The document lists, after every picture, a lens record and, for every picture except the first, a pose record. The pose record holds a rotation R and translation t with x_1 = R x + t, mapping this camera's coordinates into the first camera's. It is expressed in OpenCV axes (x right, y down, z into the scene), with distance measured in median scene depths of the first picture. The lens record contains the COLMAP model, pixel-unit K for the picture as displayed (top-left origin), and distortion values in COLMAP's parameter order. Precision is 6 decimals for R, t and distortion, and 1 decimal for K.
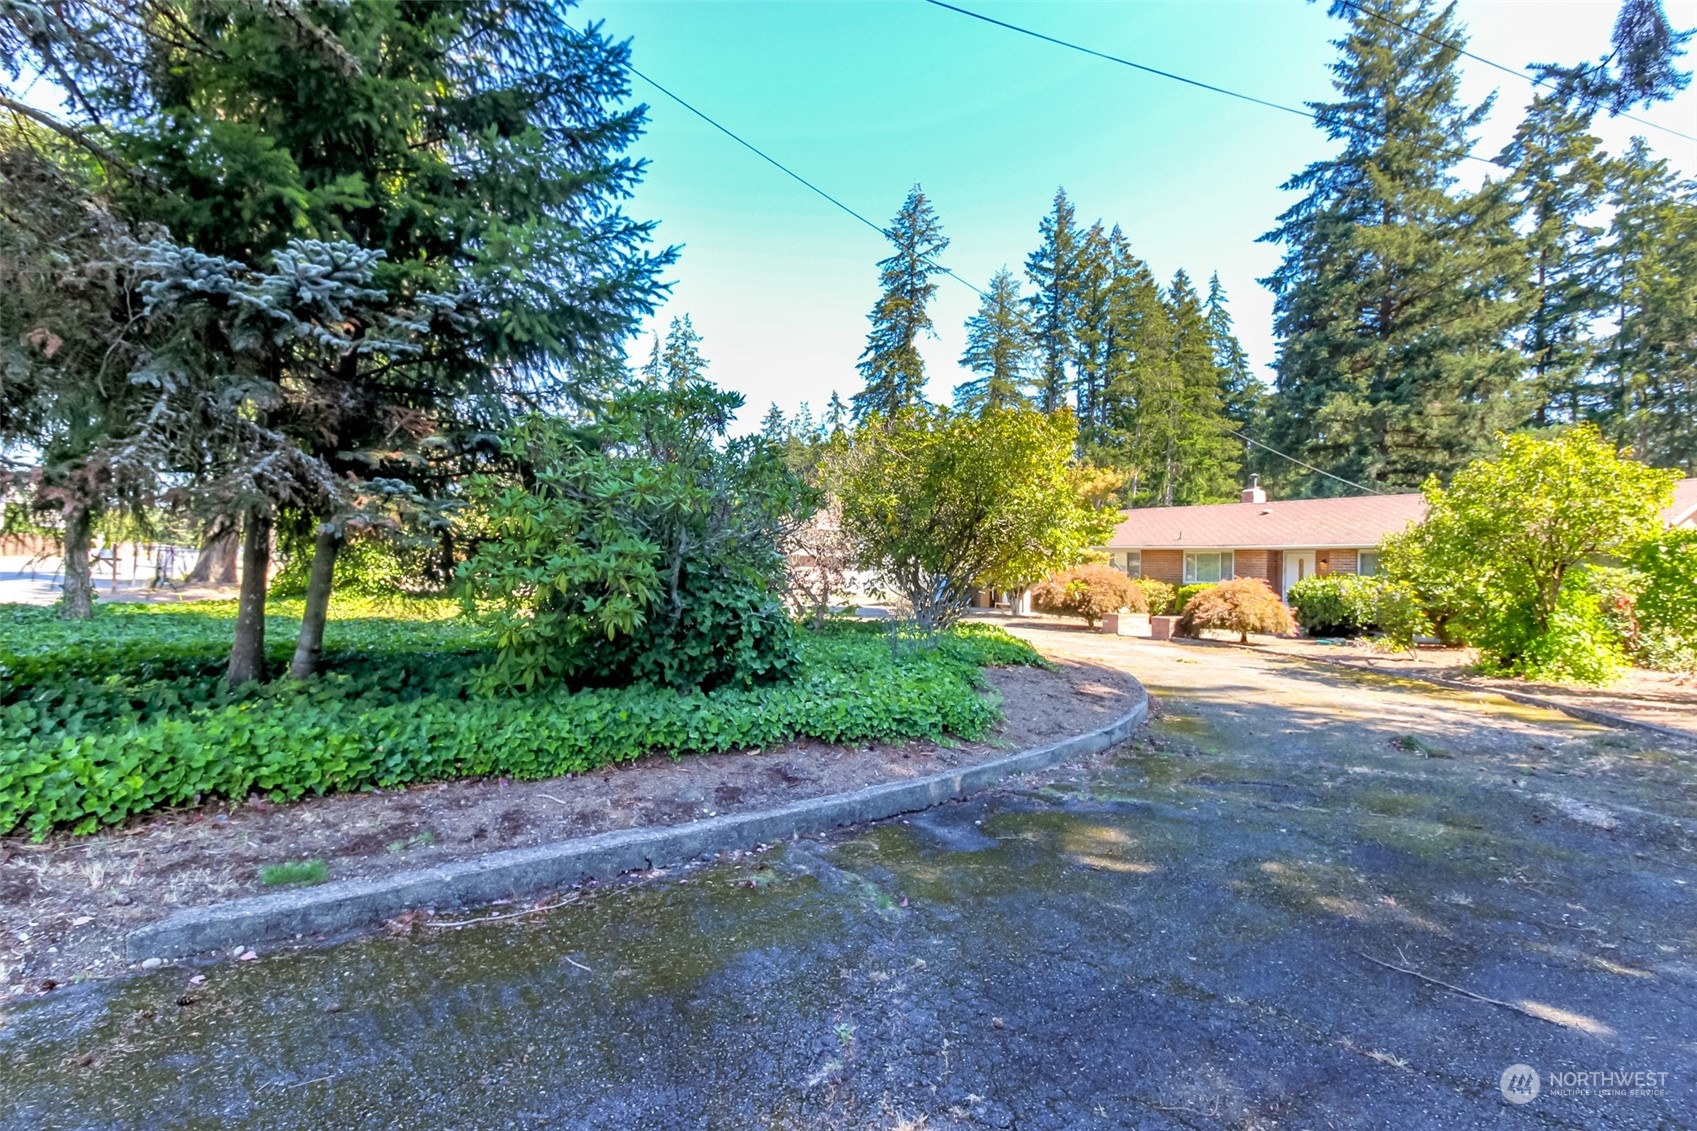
lens RADIAL K [[795.1, 0, 836.3], [0, 795.1, 529.5], [0, 0, 1]] dist [0.019147, -0.011504]
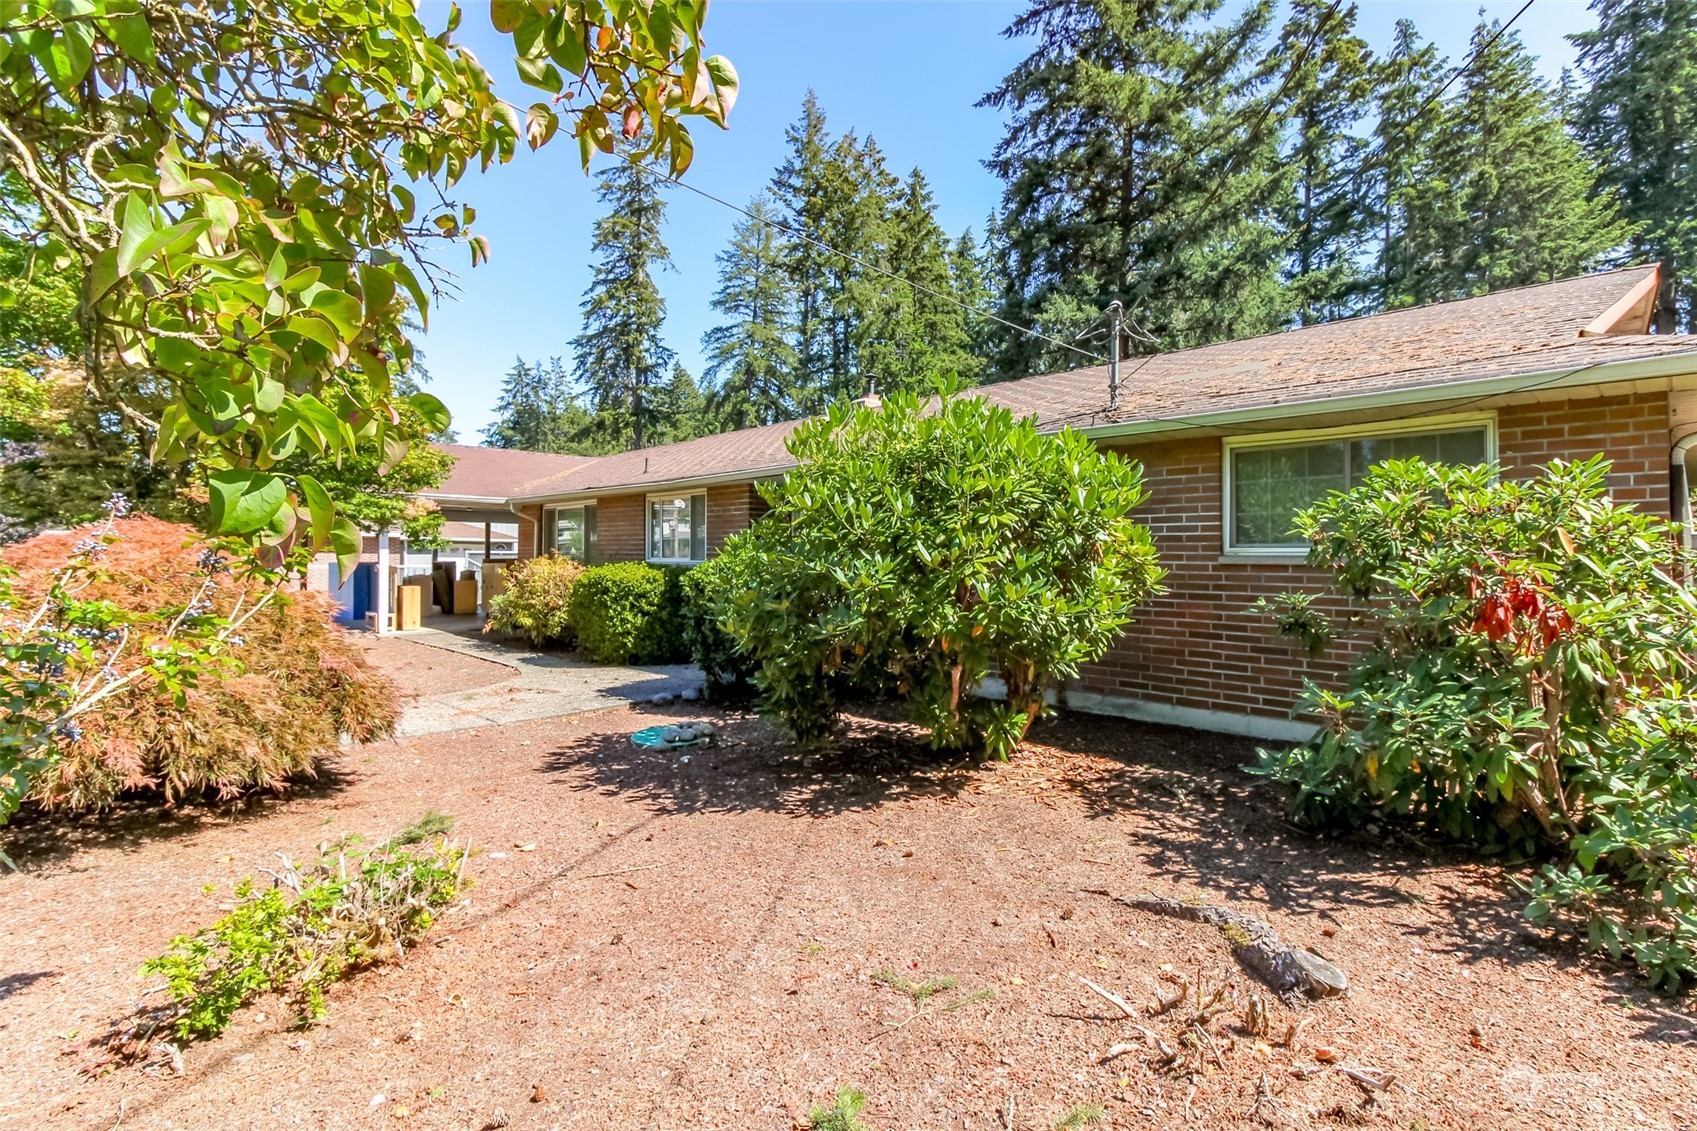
lens RADIAL K [[779.7, 0, 850.4], [0, 779.7, 534.8], [0, 0, 1]] dist [0.014666, -0.011625]
pose [[0.983199, -0.024339, 0.180905, 0.214098], [0.019153, 0.999355, 0.030361, 0.018721], [-0.181527, -0.026386, 0.983032, 0.226741]]
